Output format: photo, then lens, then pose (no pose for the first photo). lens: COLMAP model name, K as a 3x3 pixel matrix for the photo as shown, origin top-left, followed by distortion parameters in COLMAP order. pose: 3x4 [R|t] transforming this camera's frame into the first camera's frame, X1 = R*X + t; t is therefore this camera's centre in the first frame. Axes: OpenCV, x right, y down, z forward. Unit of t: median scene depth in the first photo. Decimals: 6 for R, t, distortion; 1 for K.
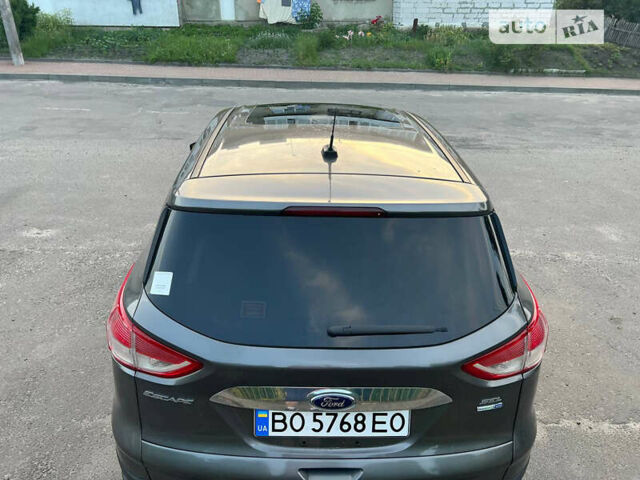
lens RADIAL K [[482.9, 0, 317.6], [0, 482.9, 234.4], [0, 0, 1]] dist [0.070012, -0.078610]
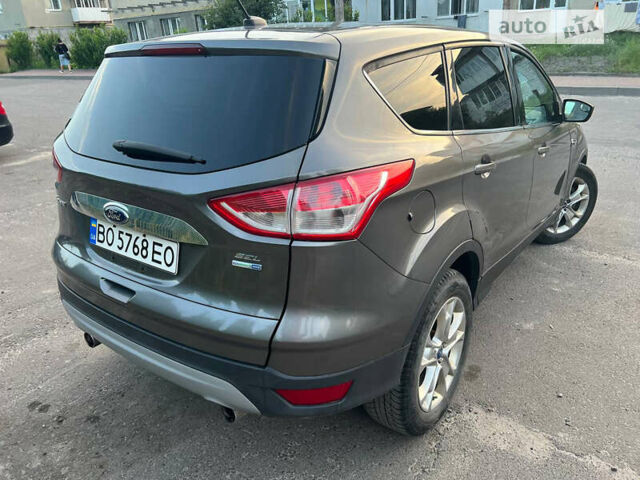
lens RADIAL K [[482.9, 0, 326.8], [0, 482.9, 239.4], [0, 0, 1]] dist [0.070012, -0.078610]
pose [[0.797895, 0.179023, -0.575600, 0.278007], [-0.206633, 0.978256, 0.017823, 0.075351], [0.566275, 0.104717, 0.817537, 0.103790]]
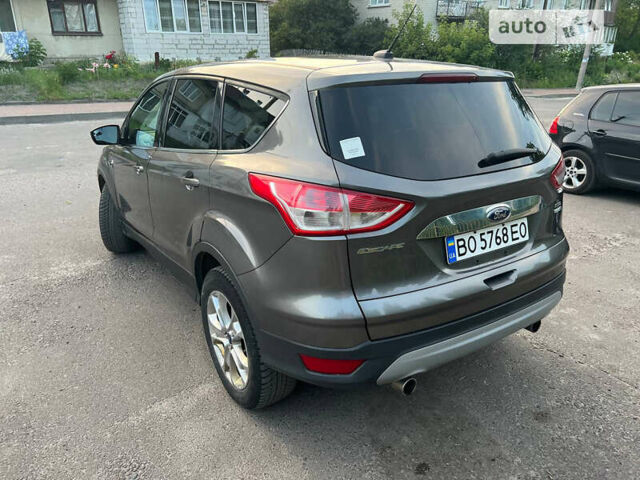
lens RADIAL K [[482.9, 0, 323.0], [0, 482.9, 238.9], [0, 0, 1]] dist [0.070012, -0.078610]
pose [[0.844658, -0.205351, 0.494352, -0.267984], [0.242621, 0.970052, -0.011593, 0.082719], [-0.477166, 0.129732, 0.869185, 0.032544]]
